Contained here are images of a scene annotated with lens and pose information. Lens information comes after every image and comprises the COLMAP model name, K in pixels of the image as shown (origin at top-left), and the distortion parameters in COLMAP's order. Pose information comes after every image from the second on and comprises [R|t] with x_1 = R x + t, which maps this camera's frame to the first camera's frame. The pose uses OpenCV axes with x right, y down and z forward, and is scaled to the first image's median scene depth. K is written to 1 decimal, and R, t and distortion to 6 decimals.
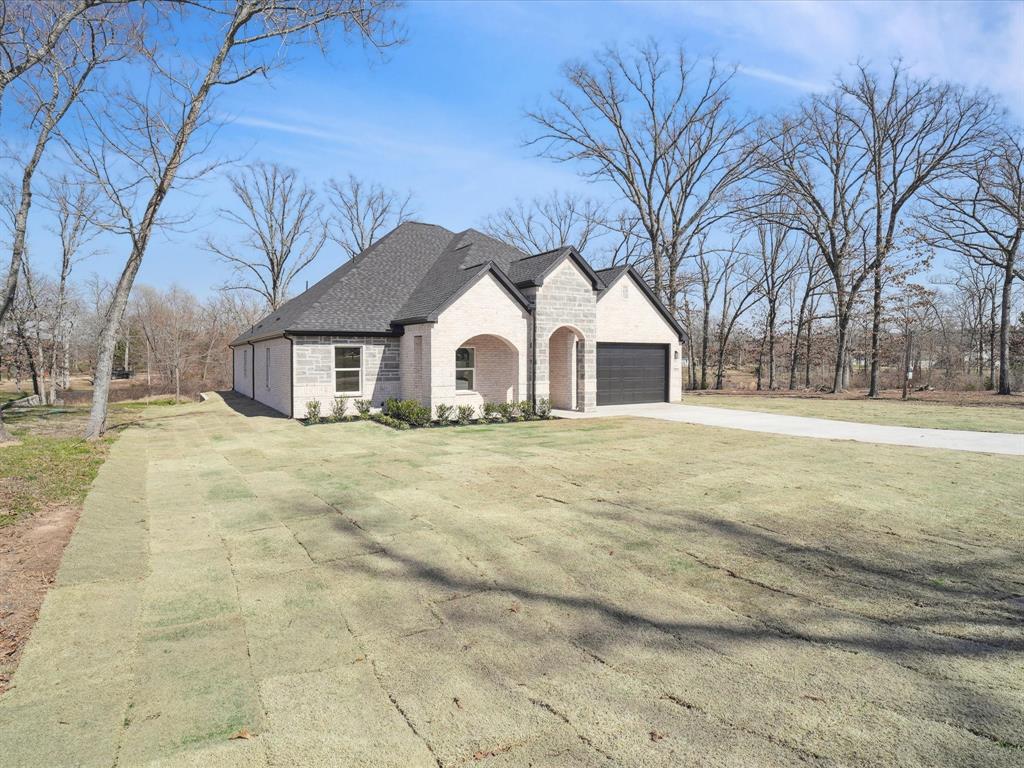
lens RADIAL K [[553.8, 0, 495.9], [0, 553.8, 371.9], [0, 0, 1]] dist [-0.011715, 0.006563]
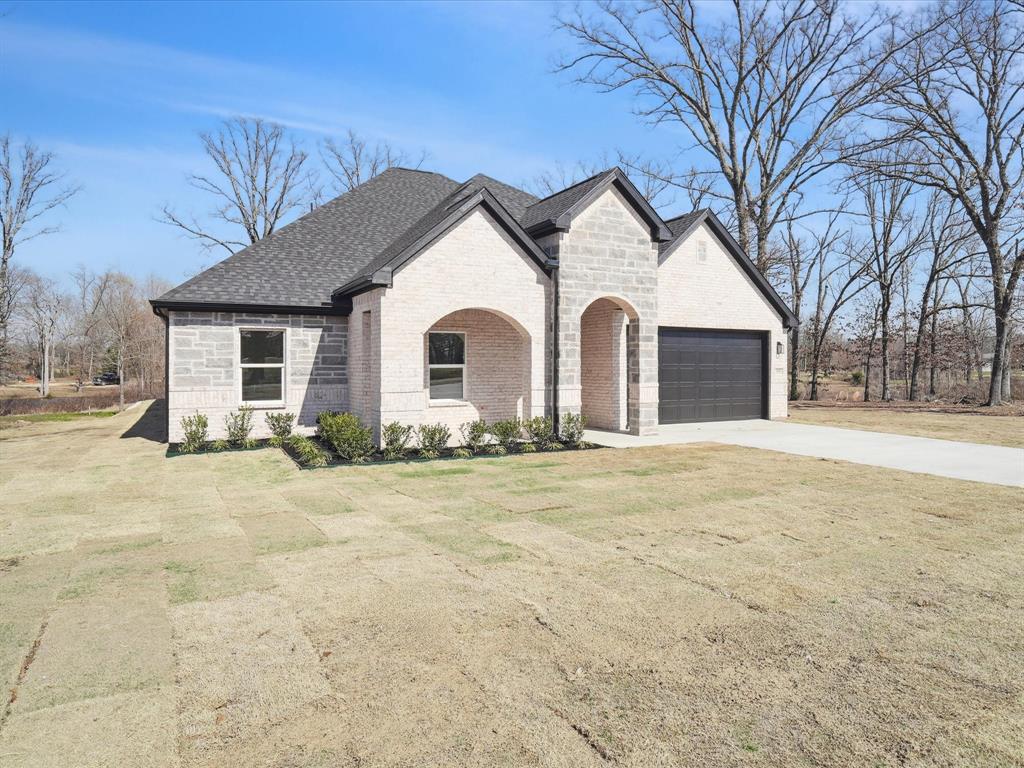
lens RADIAL K [[622.1, 0, 504.7], [0, 622.1, 366.8], [0, 0, 1]] dist [-0.013066, 0.002054]
pose [[0.998145, 0.002091, -0.060850, 0.051851], [-0.003287, 0.999803, -0.019555, 0.009585], [0.060797, 0.019719, 0.997955, 0.292270]]
